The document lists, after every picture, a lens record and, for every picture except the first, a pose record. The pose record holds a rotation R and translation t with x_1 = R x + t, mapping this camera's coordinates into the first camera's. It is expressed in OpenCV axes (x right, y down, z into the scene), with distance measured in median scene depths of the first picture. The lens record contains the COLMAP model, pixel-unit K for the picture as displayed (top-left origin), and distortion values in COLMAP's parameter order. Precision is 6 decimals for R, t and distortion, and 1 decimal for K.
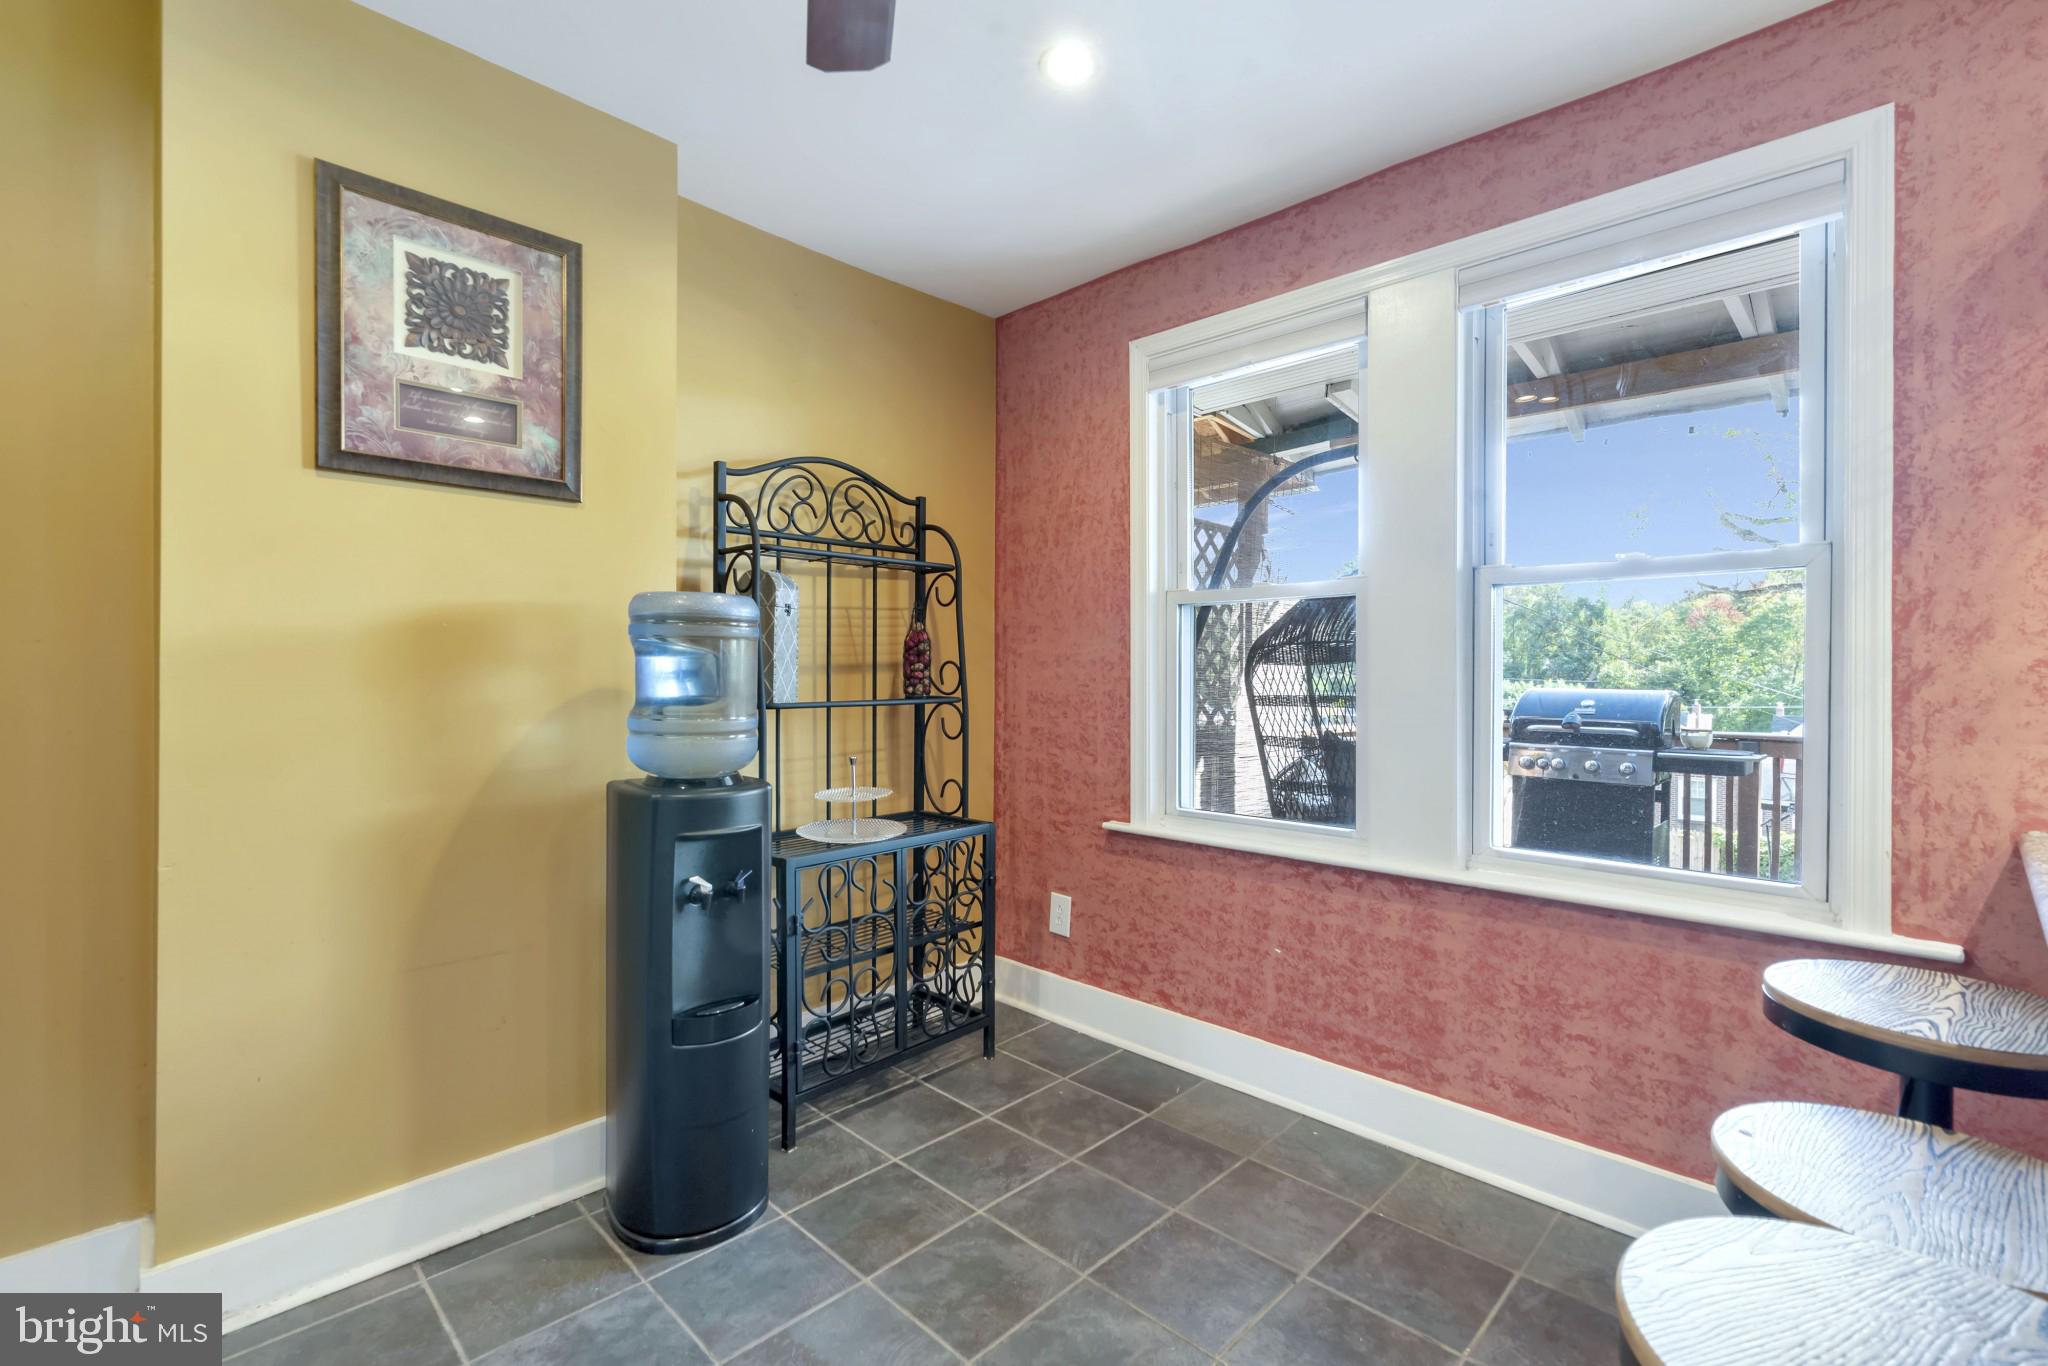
lens RADIAL K [[899.8, 0, 1037.1], [0, 899.8, 685.6], [0, 0, 1]] dist [0.000566, -0.000250]
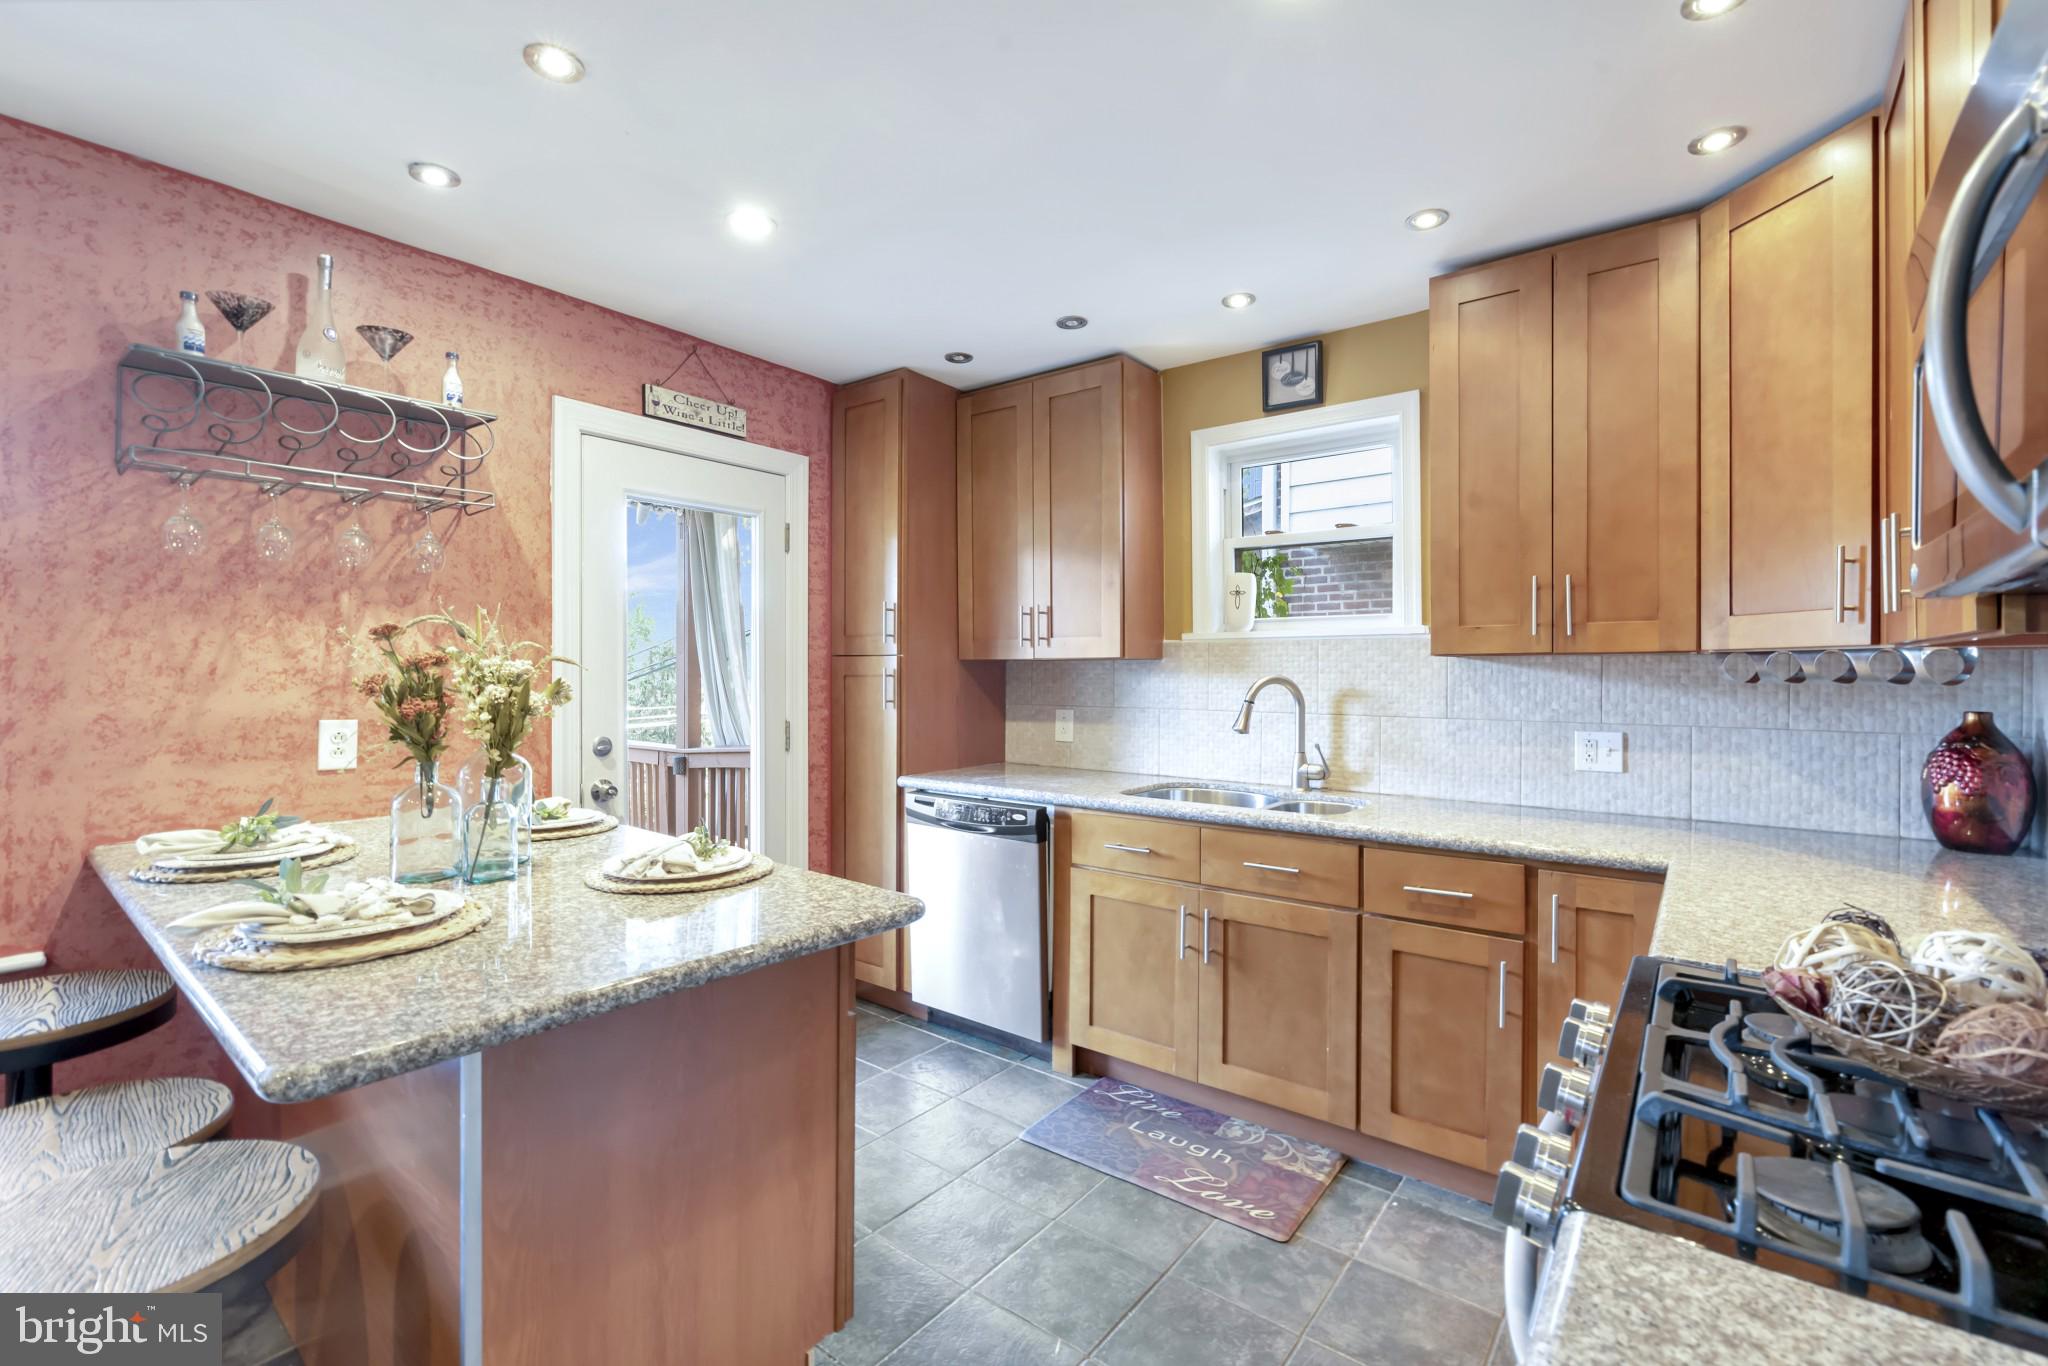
lens RADIAL K [[899.8, 0, 1029.8], [0, 899.8, 674.9], [0, 0, 1]] dist [0.000566, -0.000250]
pose [[-0.108424, -0.008652, 0.994067, -0.250807], [0.004028, 0.999950, 0.009143, -0.070330], [-0.994097, 0.004995, -0.108384, -0.149761]]
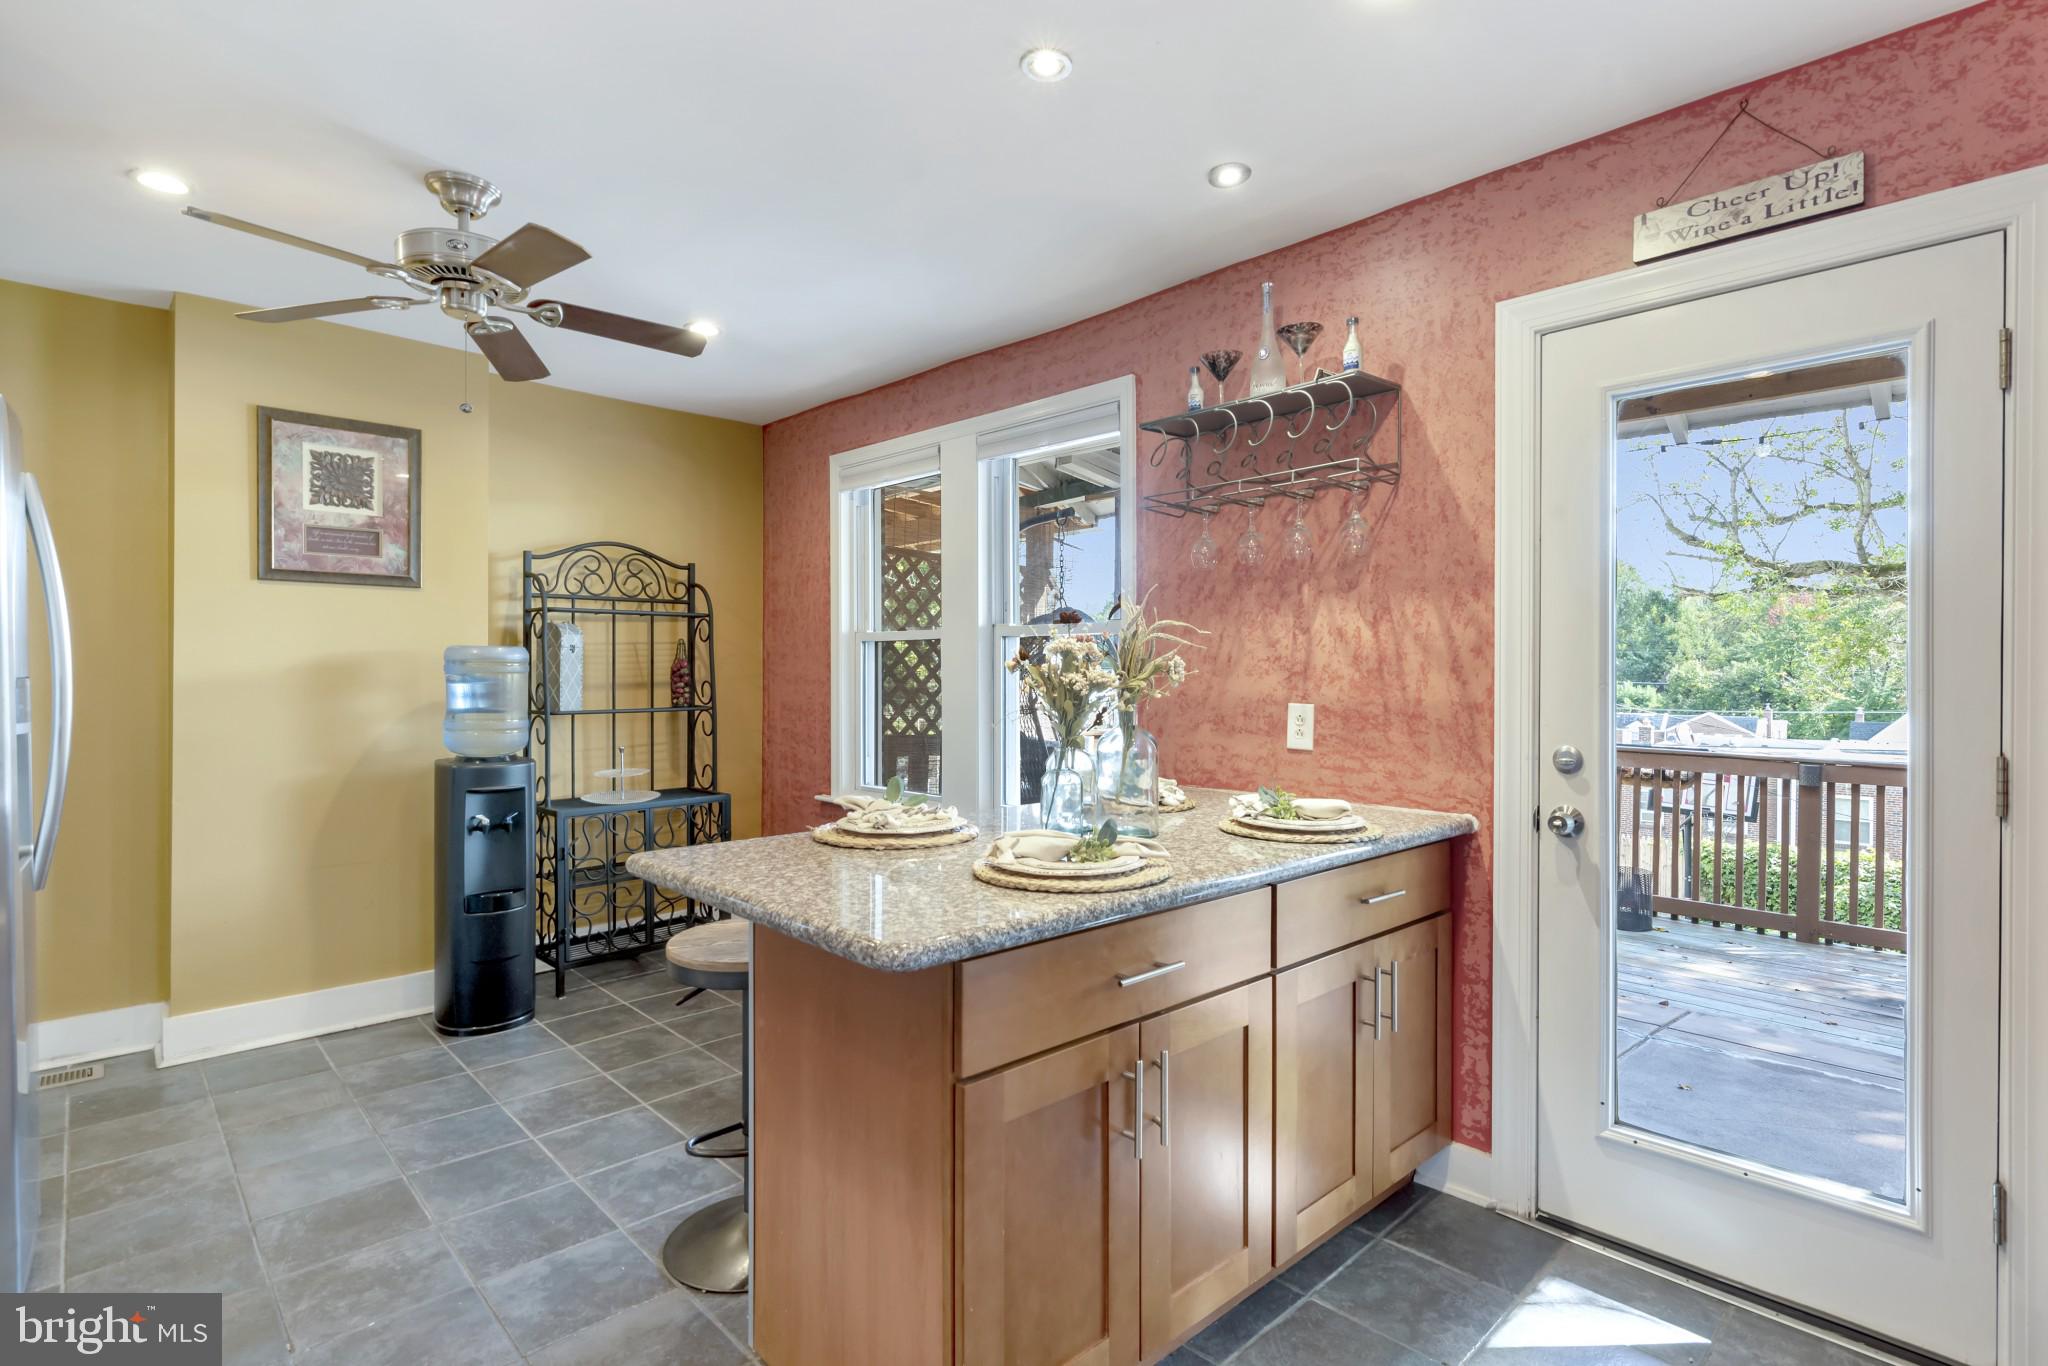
lens RADIAL K [[992.4, 0, 1047.8], [0, 992.4, 688.3], [0, 0, 1]] dist [-0.000753, 0.000844]
pose [[0.999665, 0.001839, -0.025816, 0.681840], [-0.001781, 0.999996, 0.002304, -0.028964], [0.025821, -0.002257, 0.999664, -0.774327]]
